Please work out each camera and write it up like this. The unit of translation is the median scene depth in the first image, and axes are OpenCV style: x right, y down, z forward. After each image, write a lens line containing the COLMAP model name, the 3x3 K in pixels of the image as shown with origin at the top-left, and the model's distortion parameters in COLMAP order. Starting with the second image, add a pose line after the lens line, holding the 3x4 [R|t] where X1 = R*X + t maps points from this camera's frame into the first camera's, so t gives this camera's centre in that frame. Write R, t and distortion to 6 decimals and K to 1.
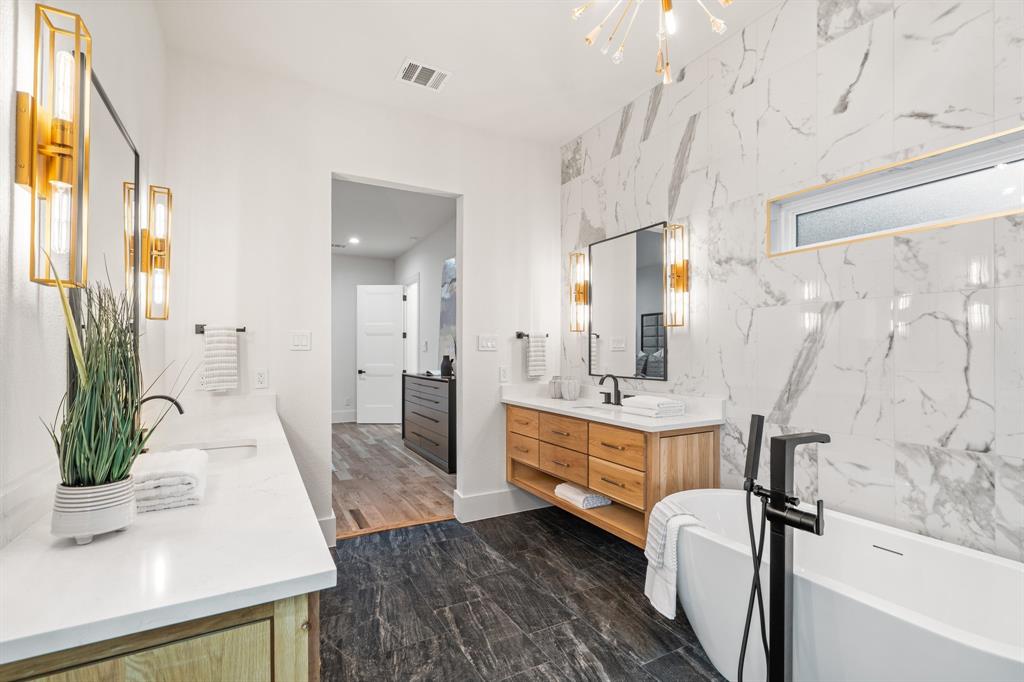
lens RADIAL K [[460.6, 0, 510.7], [0, 460.6, 351.4], [0, 0, 1]] dist [-0.002954, -0.000288]
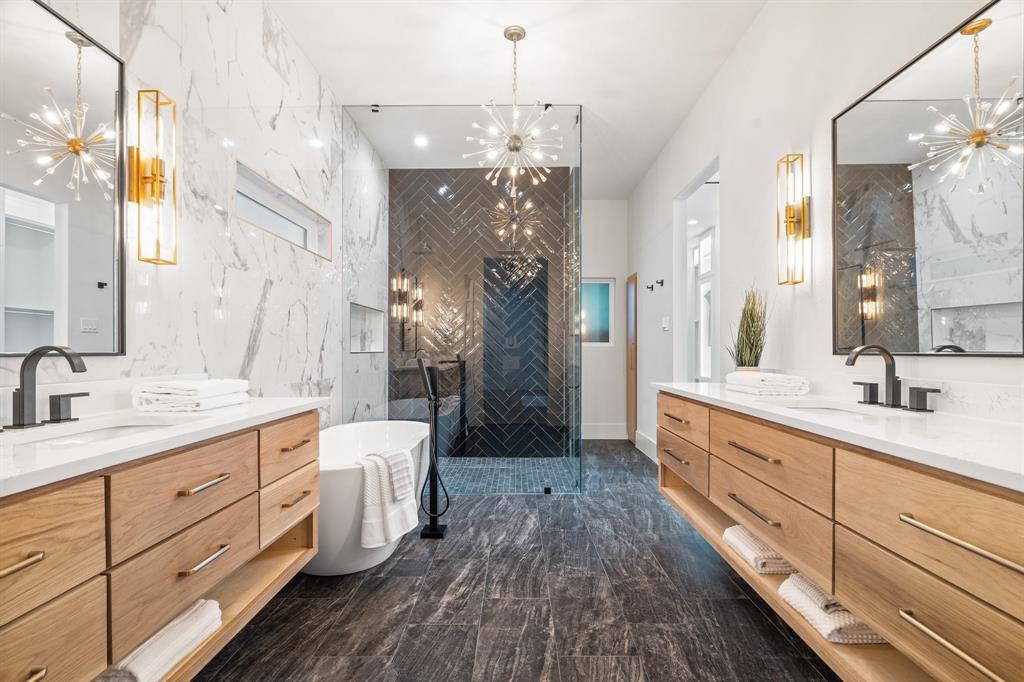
lens RADIAL K [[460.6, 0, 510.7], [0, 460.6, 351.4], [0, 0, 1]] dist [-0.002954, -0.000288]
pose [[-0.862014, -0.000188, 0.506884, -0.493085], [0.000829, 0.999998, 0.001782, 0.086851], [-0.506883, 0.001956, -0.862013, 1.819587]]
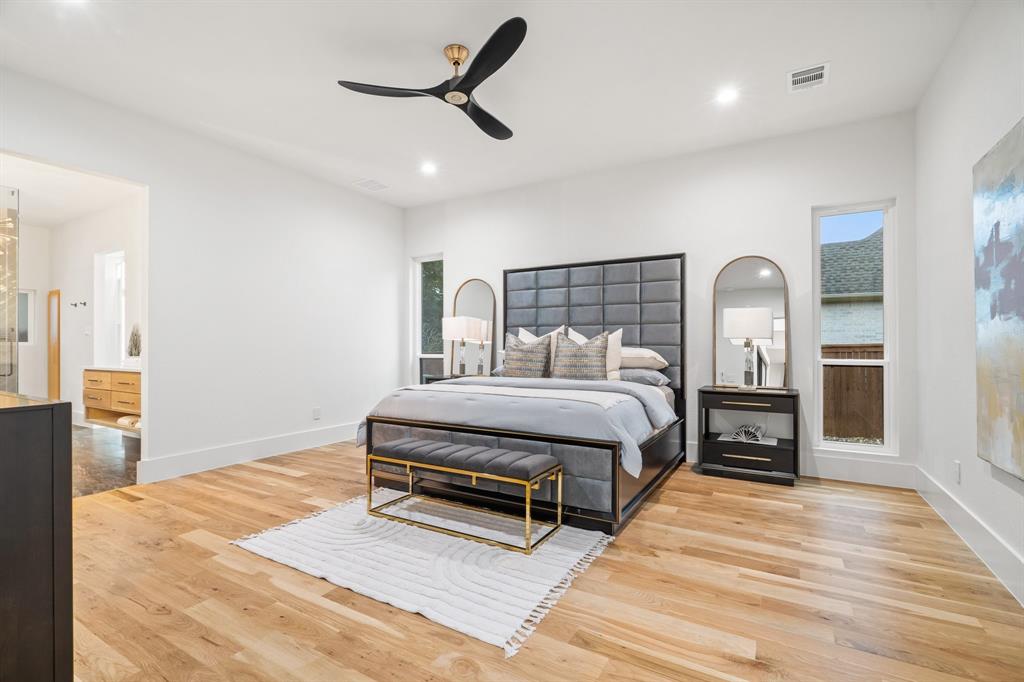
lens RADIAL K [[472.6, 0, 512.0], [0, 472.6, 341.0], [0, 0, 1]] dist [-0.004326, 0.000049]
pose [[-0.862318, -0.004155, -0.506350, -0.940047], [0.001428, 0.999942, -0.010637, 0.071267], [0.506365, -0.009895, -0.862262, 4.046554]]
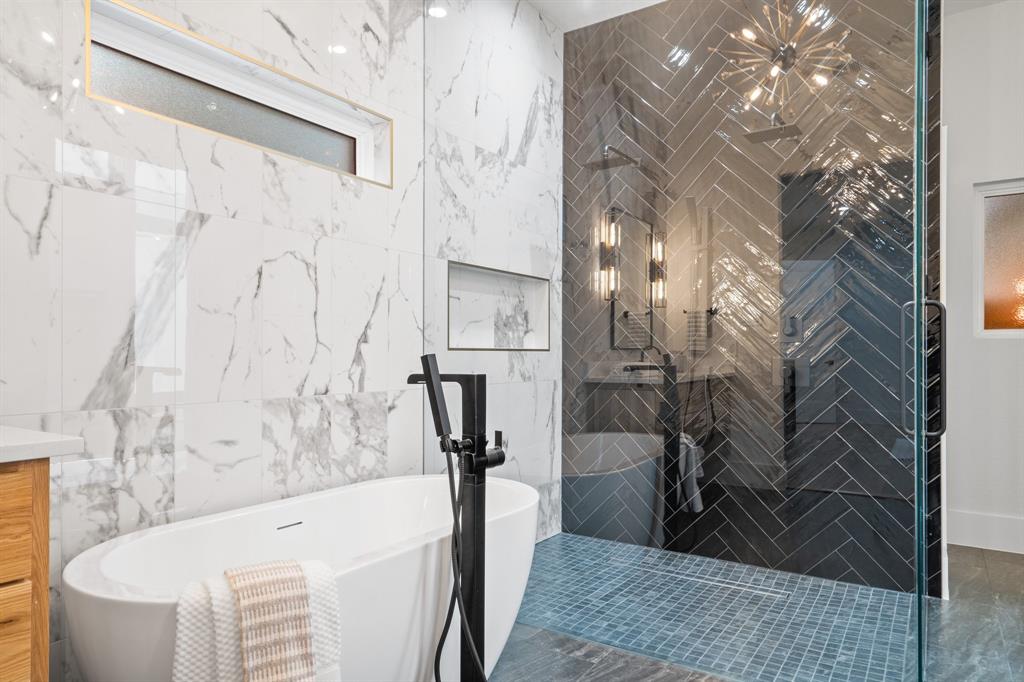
lens RADIAL K [[640.2, 0, 514.2], [0, 640.2, 351.8], [0, 0, 1]] dist [0.014855, -0.000208]
pose [[-0.454137, 0.002477, 0.890928, -0.379756], [-0.000926, 0.999994, -0.003253, 0.107107], [-0.890931, -0.002302, -0.454132, 1.067021]]
